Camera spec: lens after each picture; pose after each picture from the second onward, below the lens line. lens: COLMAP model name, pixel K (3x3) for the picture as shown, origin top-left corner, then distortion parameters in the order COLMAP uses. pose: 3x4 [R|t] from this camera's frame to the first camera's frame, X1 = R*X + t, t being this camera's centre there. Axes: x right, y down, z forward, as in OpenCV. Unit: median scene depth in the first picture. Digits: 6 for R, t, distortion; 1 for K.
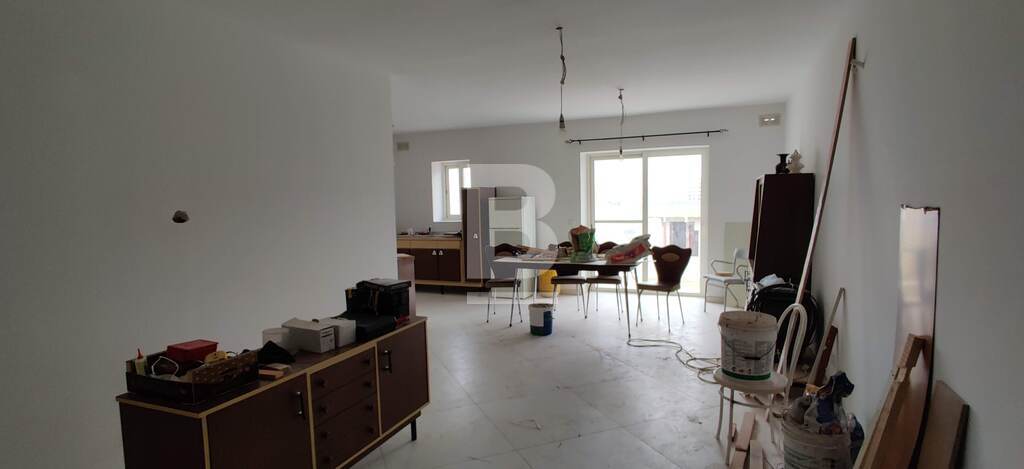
lens RADIAL K [[523.0, 0, 513.5], [0, 523.0, 232.8], [0, 0, 1]] dist [-0.006988, -0.001409]
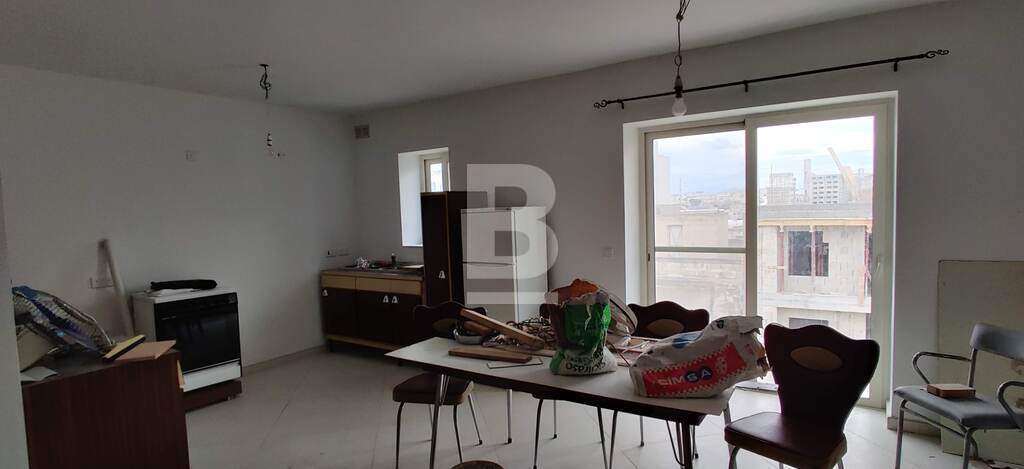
lens RADIAL K [[523.0, 0, 510.9], [0, 523.0, 242.8], [0, 0, 1]] dist [-0.006988, -0.001409]
pose [[0.981562, 0.001540, -0.191137, 0.115405], [0.000248, 0.999956, 0.009330, -0.035113], [0.191143, -0.009205, 0.981519, 0.439908]]
